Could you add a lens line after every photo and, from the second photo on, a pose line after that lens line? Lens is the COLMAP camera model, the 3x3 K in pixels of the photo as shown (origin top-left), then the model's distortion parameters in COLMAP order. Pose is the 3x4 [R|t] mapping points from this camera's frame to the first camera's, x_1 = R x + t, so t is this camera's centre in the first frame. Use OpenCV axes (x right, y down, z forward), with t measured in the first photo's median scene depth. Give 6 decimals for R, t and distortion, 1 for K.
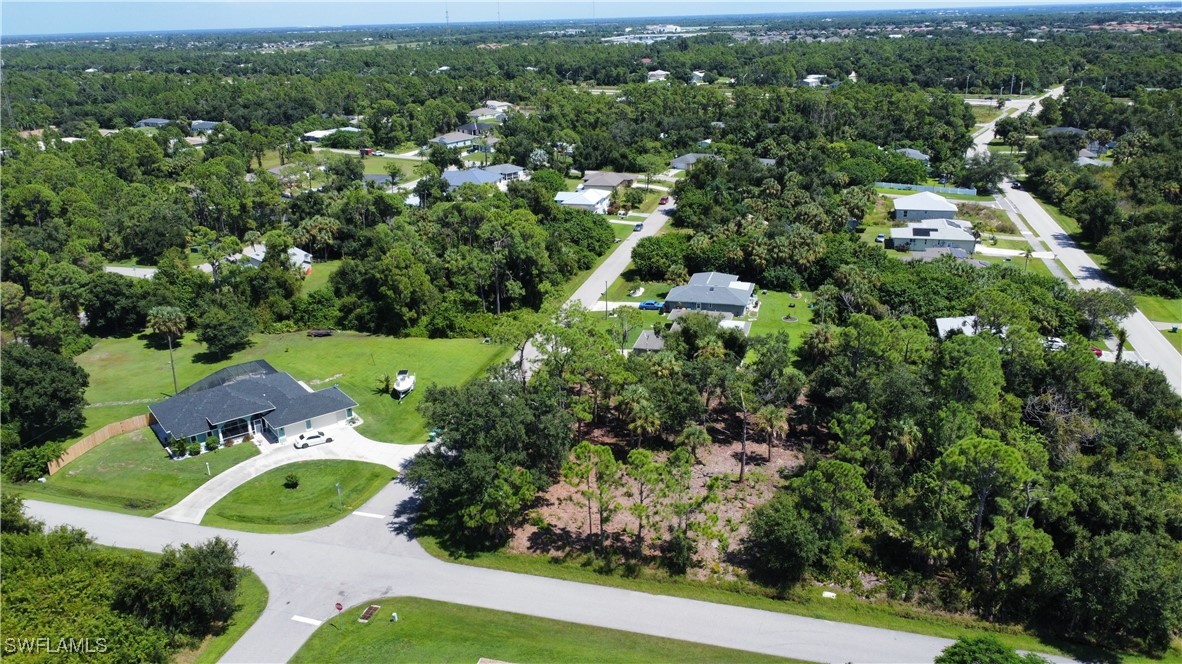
lens RADIAL K [[864.5, 0, 591.0], [0, 864.5, 332.0], [0, 0, 1]] dist [0.003617, -0.002235]
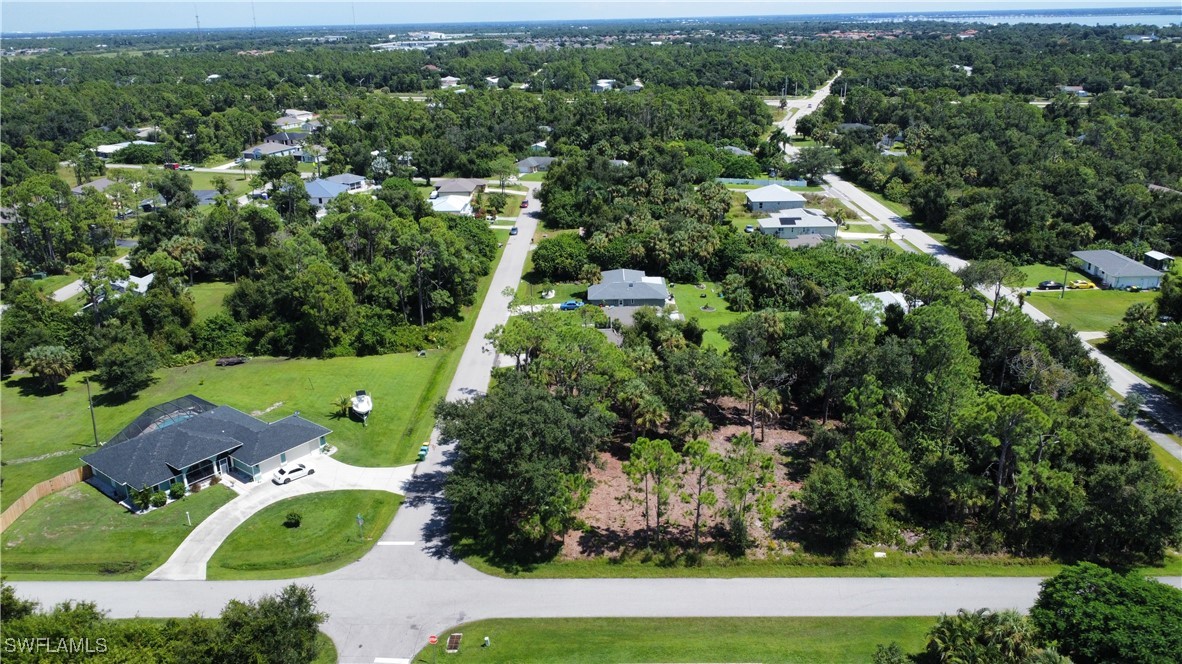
lens RADIAL K [[864.5, 0, 591.0], [0, 864.5, 332.0], [0, 0, 1]] dist [0.003617, -0.002235]
pose [[0.967717, -0.079552, 0.239155, -0.158943], [0.081255, 0.996690, 0.002745, -0.001314], [-0.238582, 0.016776, 0.970977, 0.022197]]
